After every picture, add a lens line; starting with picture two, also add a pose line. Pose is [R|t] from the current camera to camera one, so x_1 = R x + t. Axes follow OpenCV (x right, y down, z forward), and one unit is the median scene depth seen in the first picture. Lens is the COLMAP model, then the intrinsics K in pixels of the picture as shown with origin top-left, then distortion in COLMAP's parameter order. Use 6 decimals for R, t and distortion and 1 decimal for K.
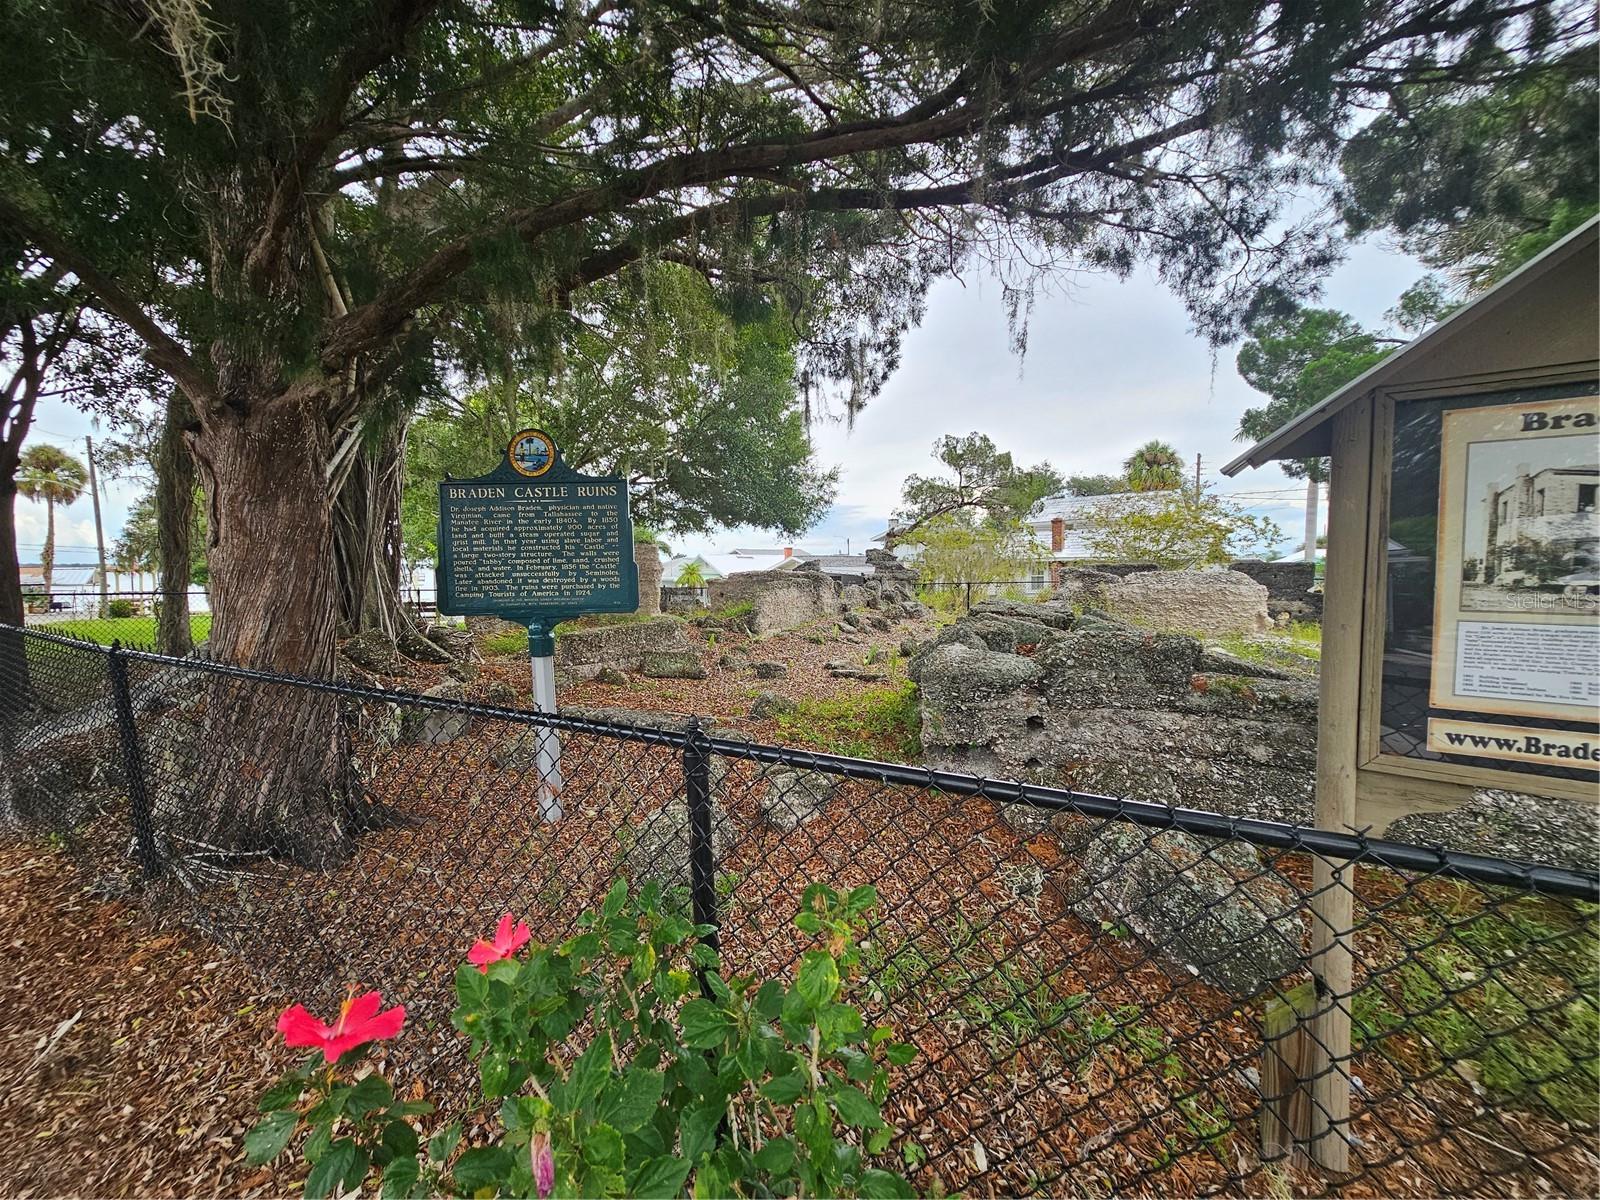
lens RADIAL K [[656.6, 0, 795.5], [0, 656.6, 589.6], [0, 0, 1]] dist [0.000527, 0.001951]
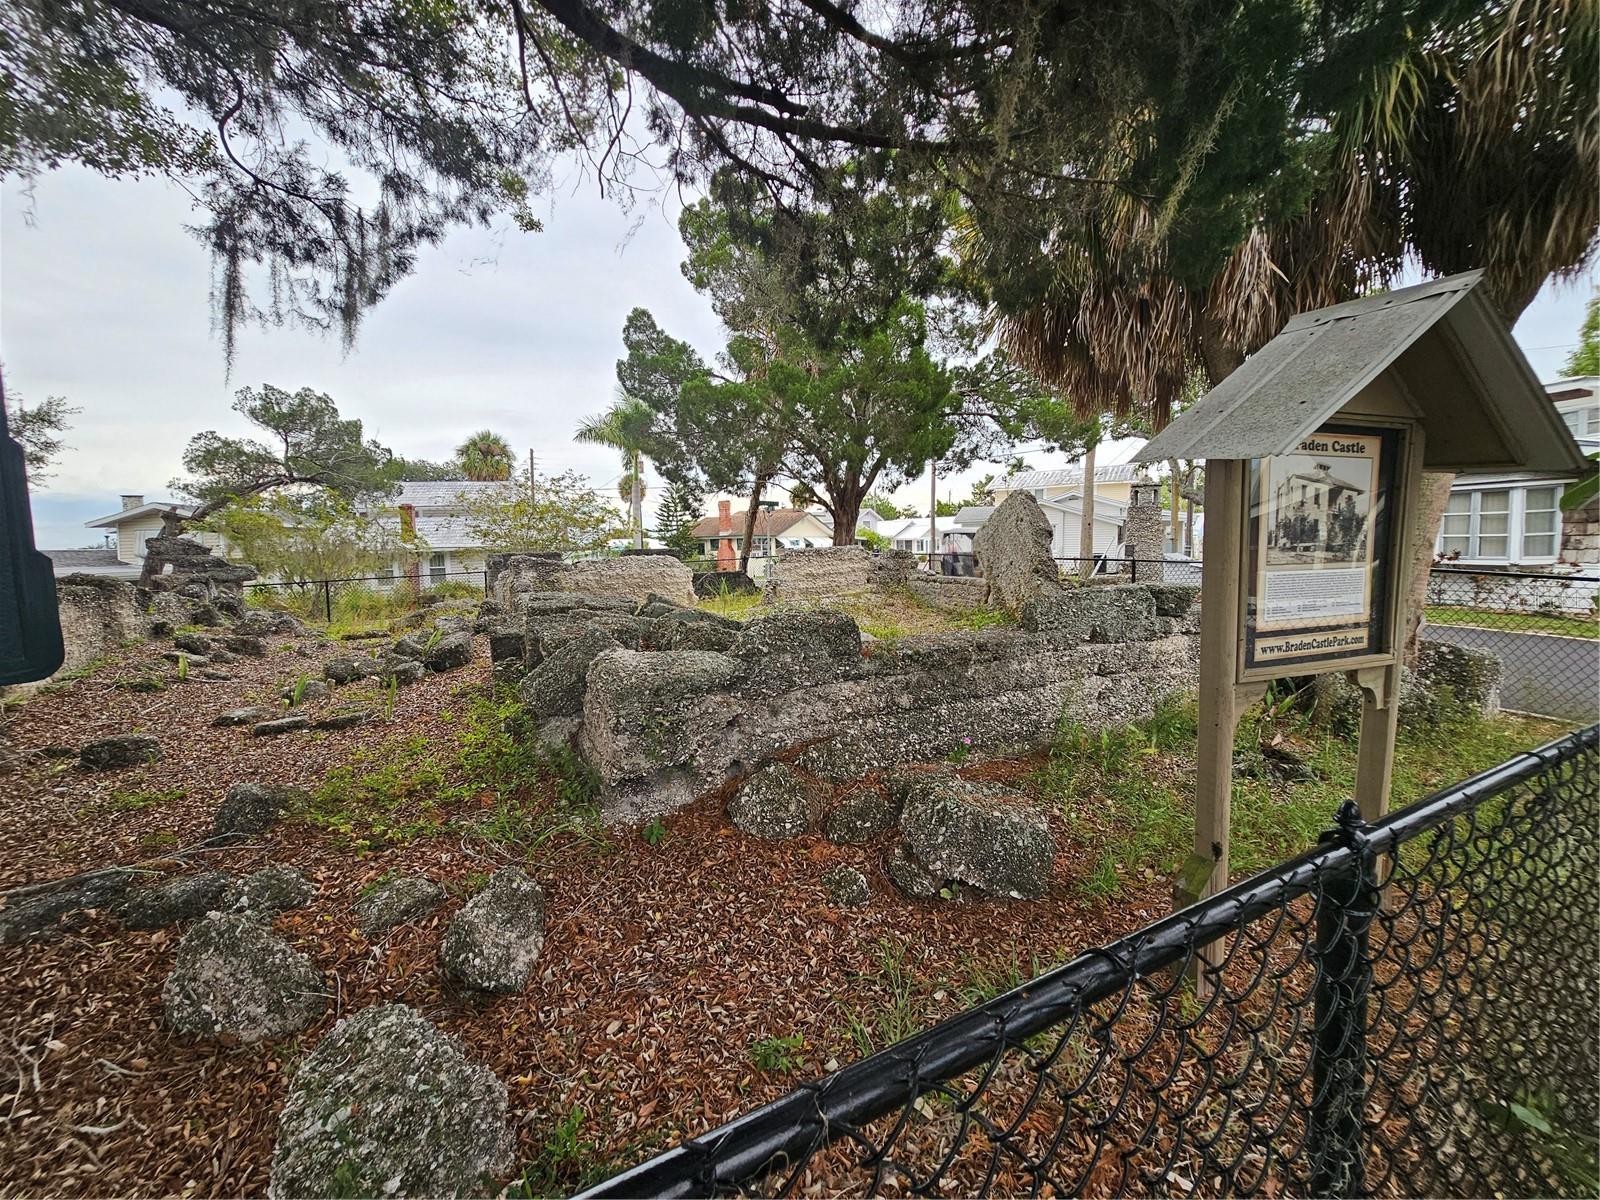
lens RADIAL K [[656.6, 0, 797.5], [0, 656.6, 596.4], [0, 0, 1]] dist [0.000527, 0.001951]
pose [[0.554200, -0.073516, 0.829131, -0.821052], [0.053888, 0.997171, 0.052396, -0.032046], [-0.830638, 0.015643, 0.556594, 1.048759]]
